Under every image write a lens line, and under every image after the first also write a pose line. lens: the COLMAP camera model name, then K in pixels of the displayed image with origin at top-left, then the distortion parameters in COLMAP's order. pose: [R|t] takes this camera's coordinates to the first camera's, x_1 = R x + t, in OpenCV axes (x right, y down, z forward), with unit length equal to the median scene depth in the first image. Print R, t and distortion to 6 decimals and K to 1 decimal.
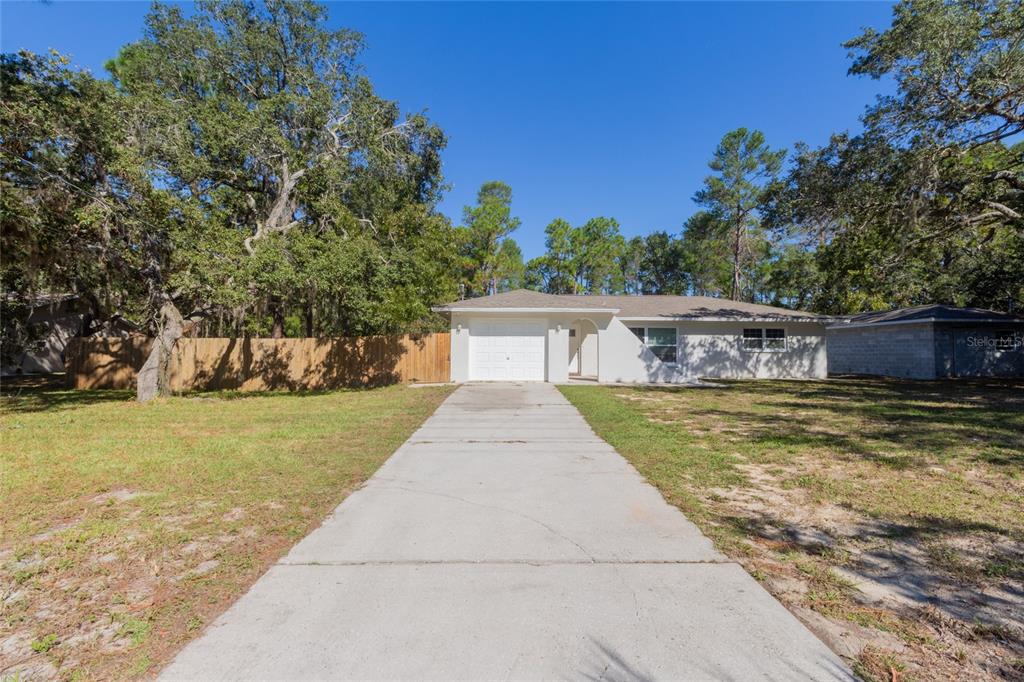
lens RADIAL K [[483.7, 0, 511.9], [0, 483.7, 332.0], [0, 0, 1]] dist [-0.000244, 0.000007]
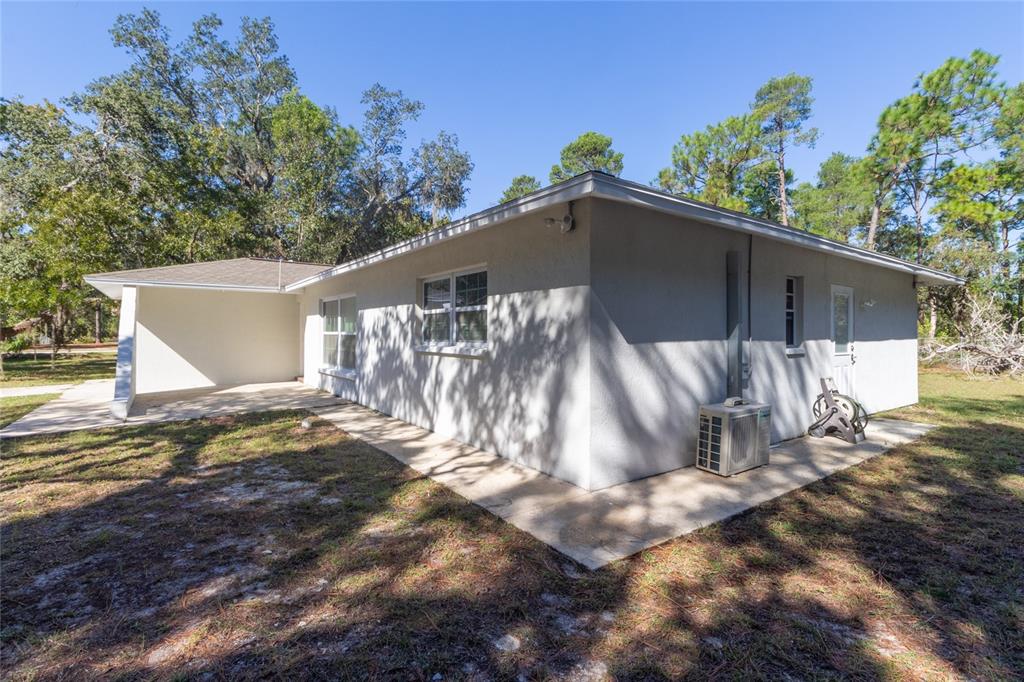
lens RADIAL K [[483.7, 0, 511.9], [0, 483.7, 332.0], [0, 0, 1]] dist [-0.000244, 0.000007]
pose [[0.579964, -0.009997, -0.814581, 0.793553], [0.036149, 0.999256, 0.013474, 0.024910], [0.813840, -0.037260, 0.579893, 0.857124]]
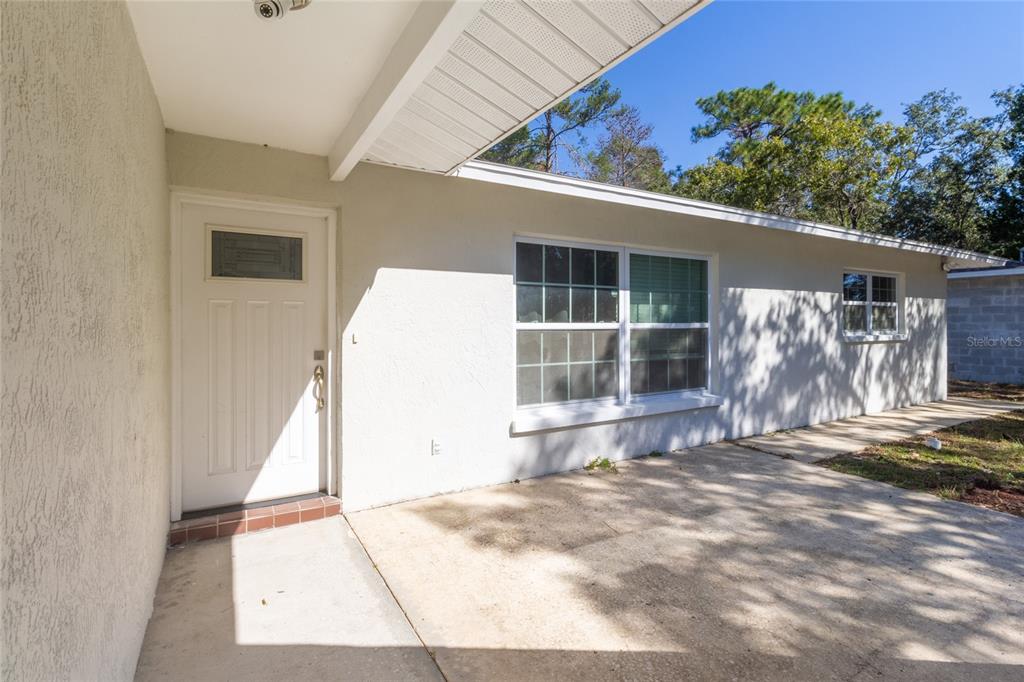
lens RADIAL K [[484.5, 0, 511.9], [0, 484.5, 323.6], [0, 0, 1]] dist [0.000885, 0.000164]
pose [[0.866667, -0.011657, 0.498751, 0.111052], [-0.011491, 0.998995, 0.043316, 0.016055], [-0.498755, -0.043272, 0.865662, 0.826335]]
